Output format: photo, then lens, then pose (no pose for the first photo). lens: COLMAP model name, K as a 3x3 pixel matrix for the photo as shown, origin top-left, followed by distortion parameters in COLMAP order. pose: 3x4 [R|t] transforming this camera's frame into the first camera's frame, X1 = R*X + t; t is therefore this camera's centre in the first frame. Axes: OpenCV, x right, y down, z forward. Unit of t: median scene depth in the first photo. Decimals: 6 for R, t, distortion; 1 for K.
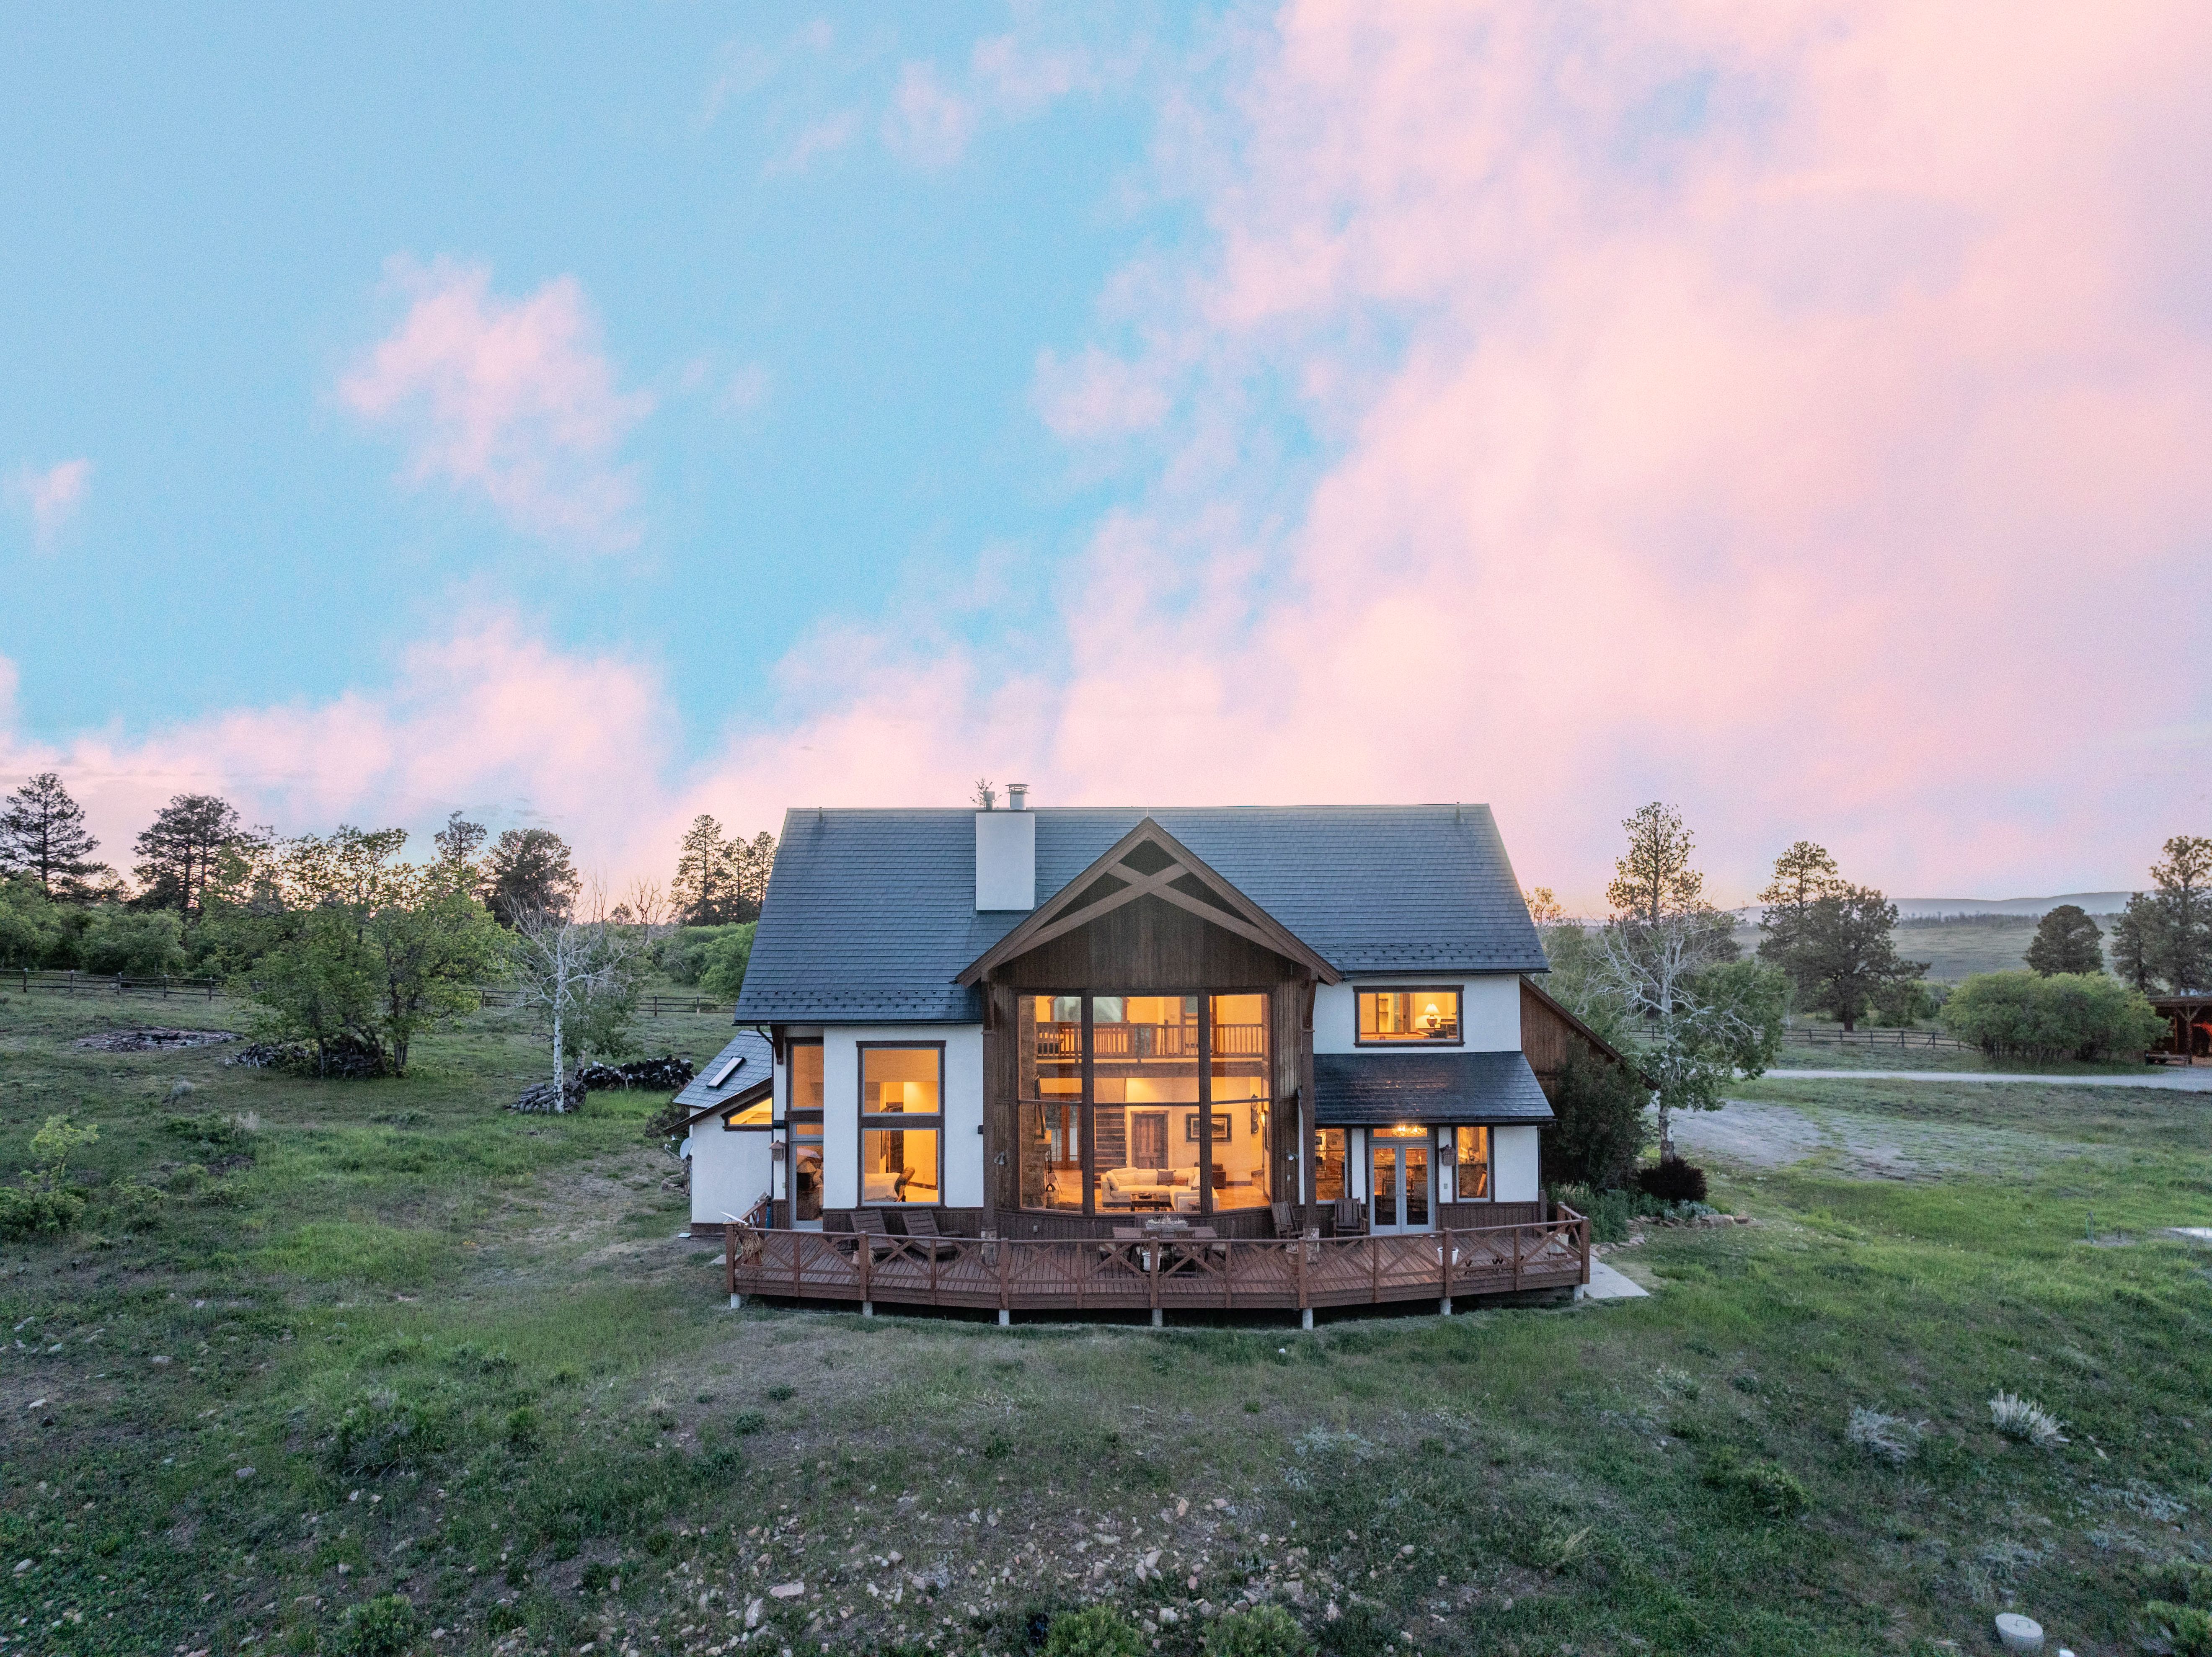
lens RADIAL K [[1525.4, 0, 1096.0], [0, 1525.4, 826.6], [0, 0, 1]] dist [-0.022986, 0.012883]
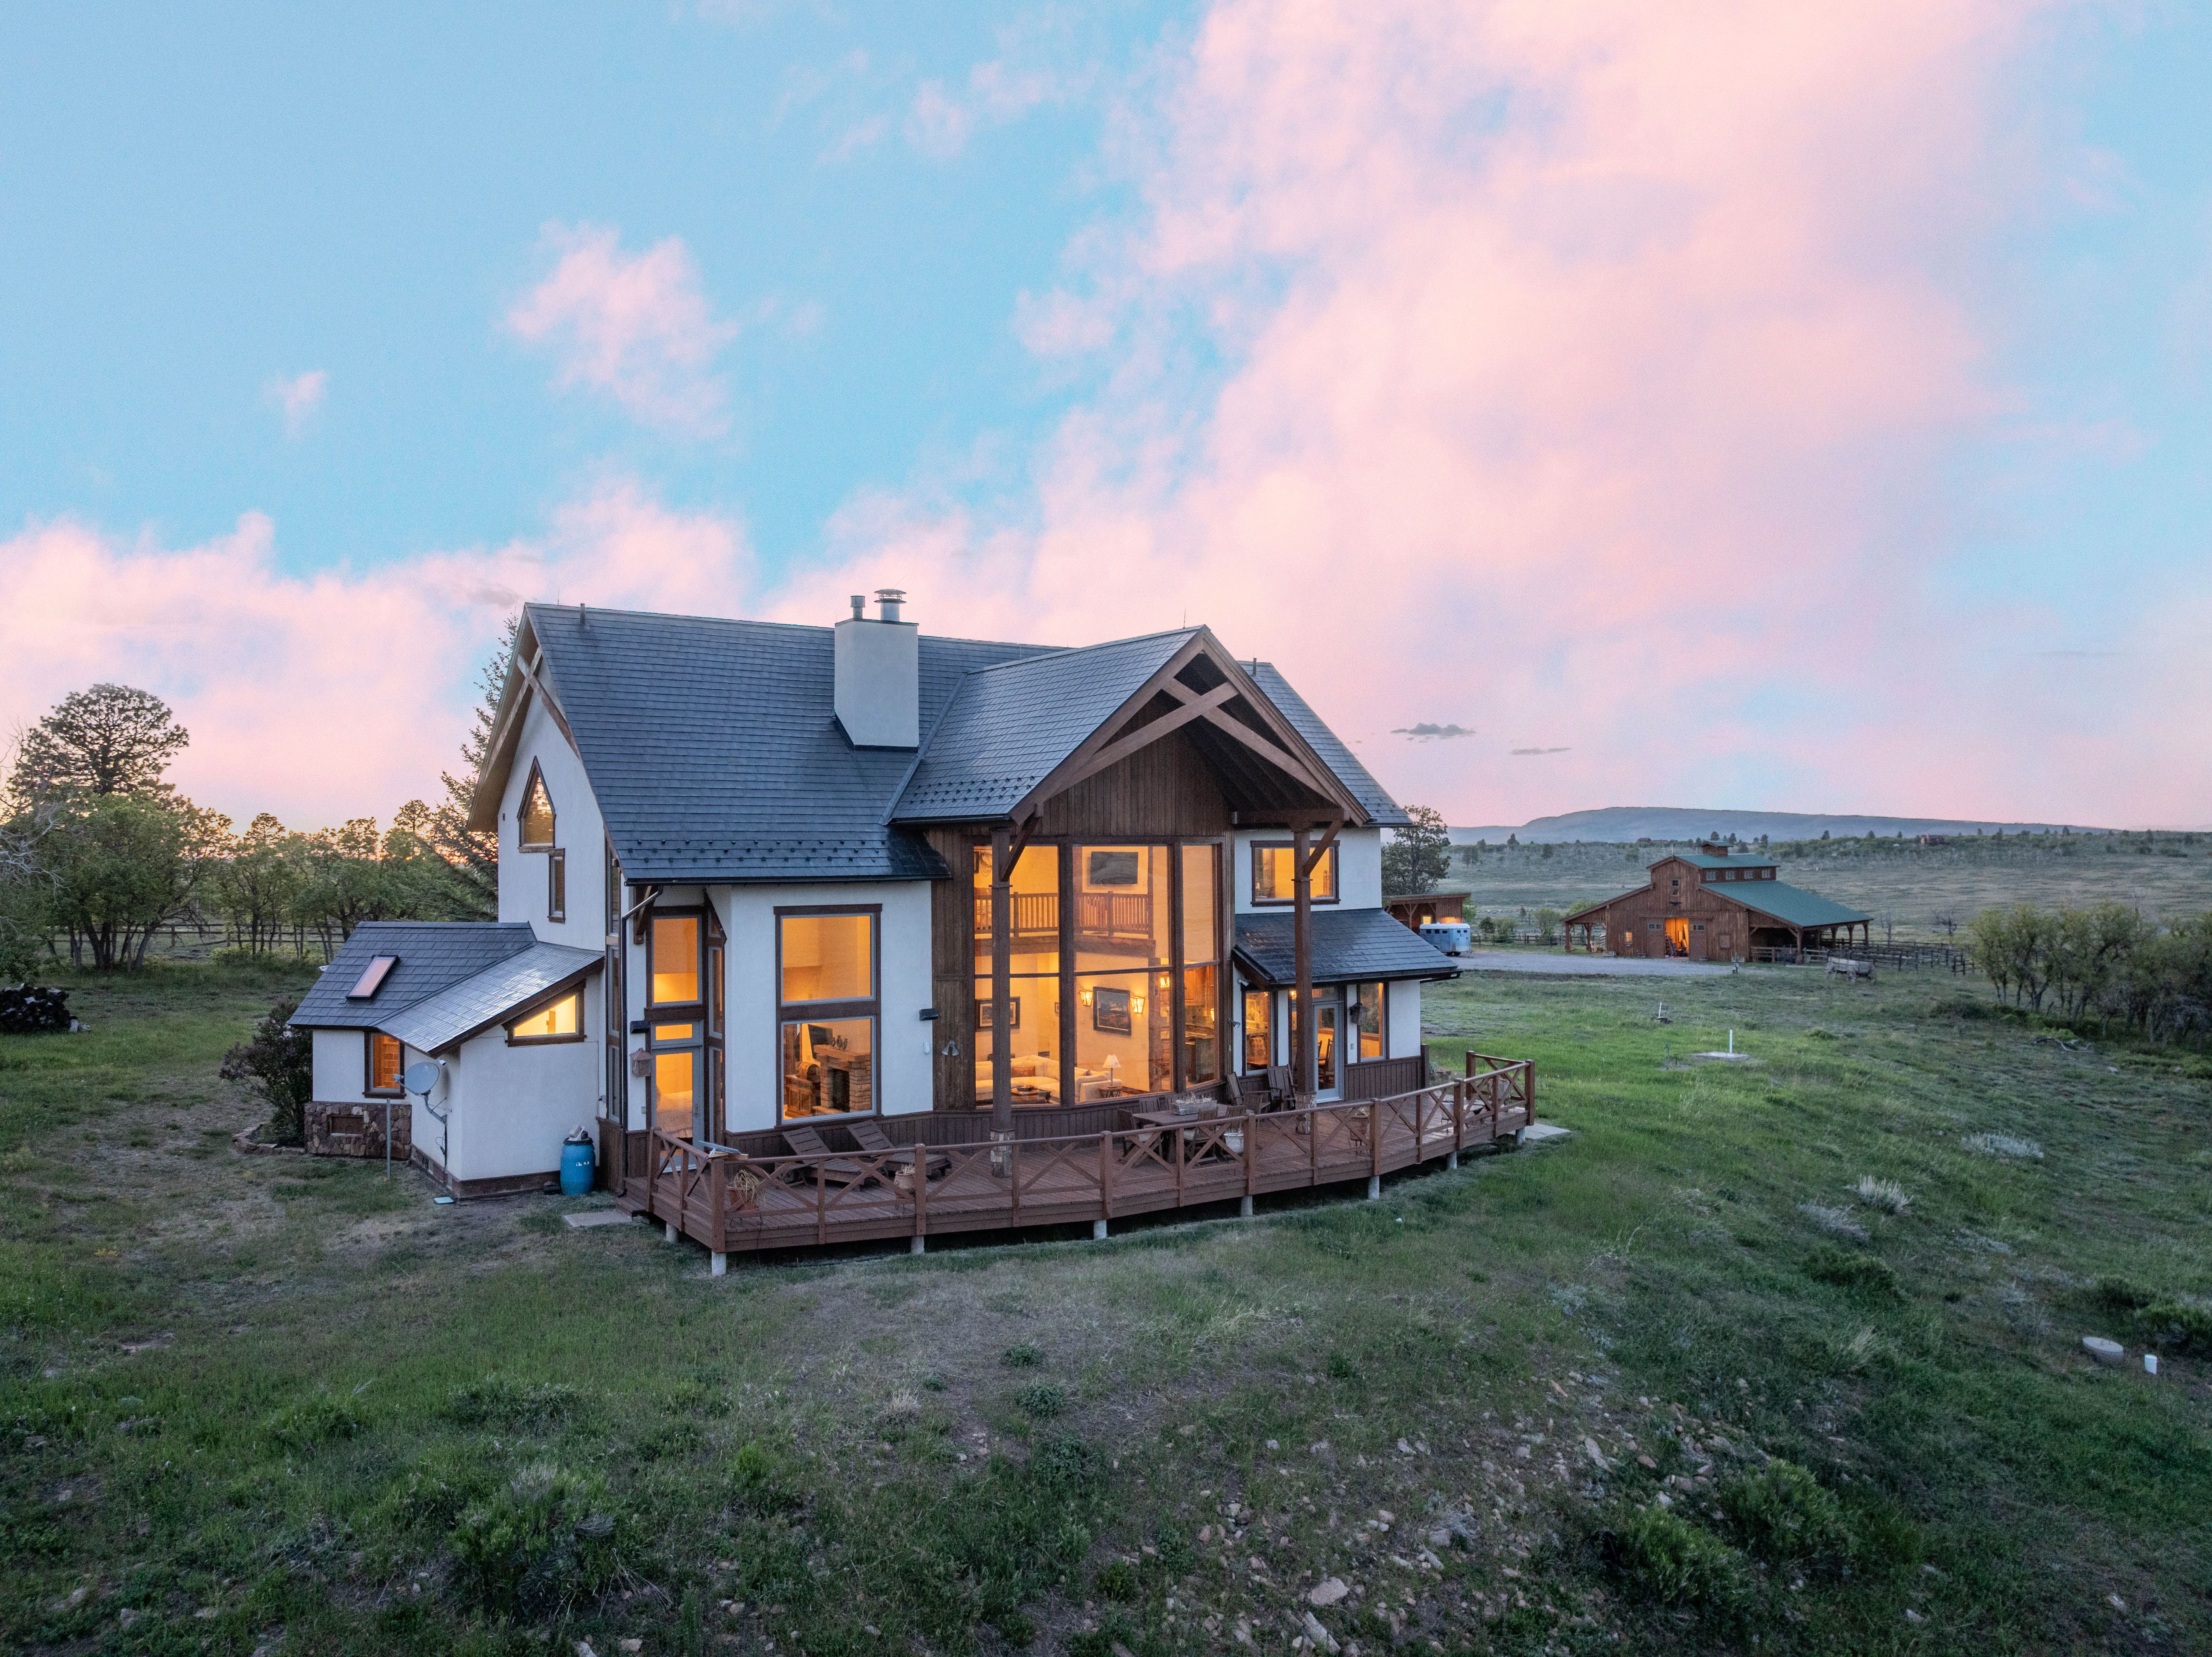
lens RADIAL K [[1525.4, 0, 1108.9], [0, 1525.4, 832.0], [0, 0, 1]] dist [-0.022986, 0.012883]
pose [[0.836732, 0.007833, 0.547556, -0.471976], [-0.032955, 0.998806, 0.036071, 0.079224], [-0.546619, -0.048227, 0.835991, 0.317489]]
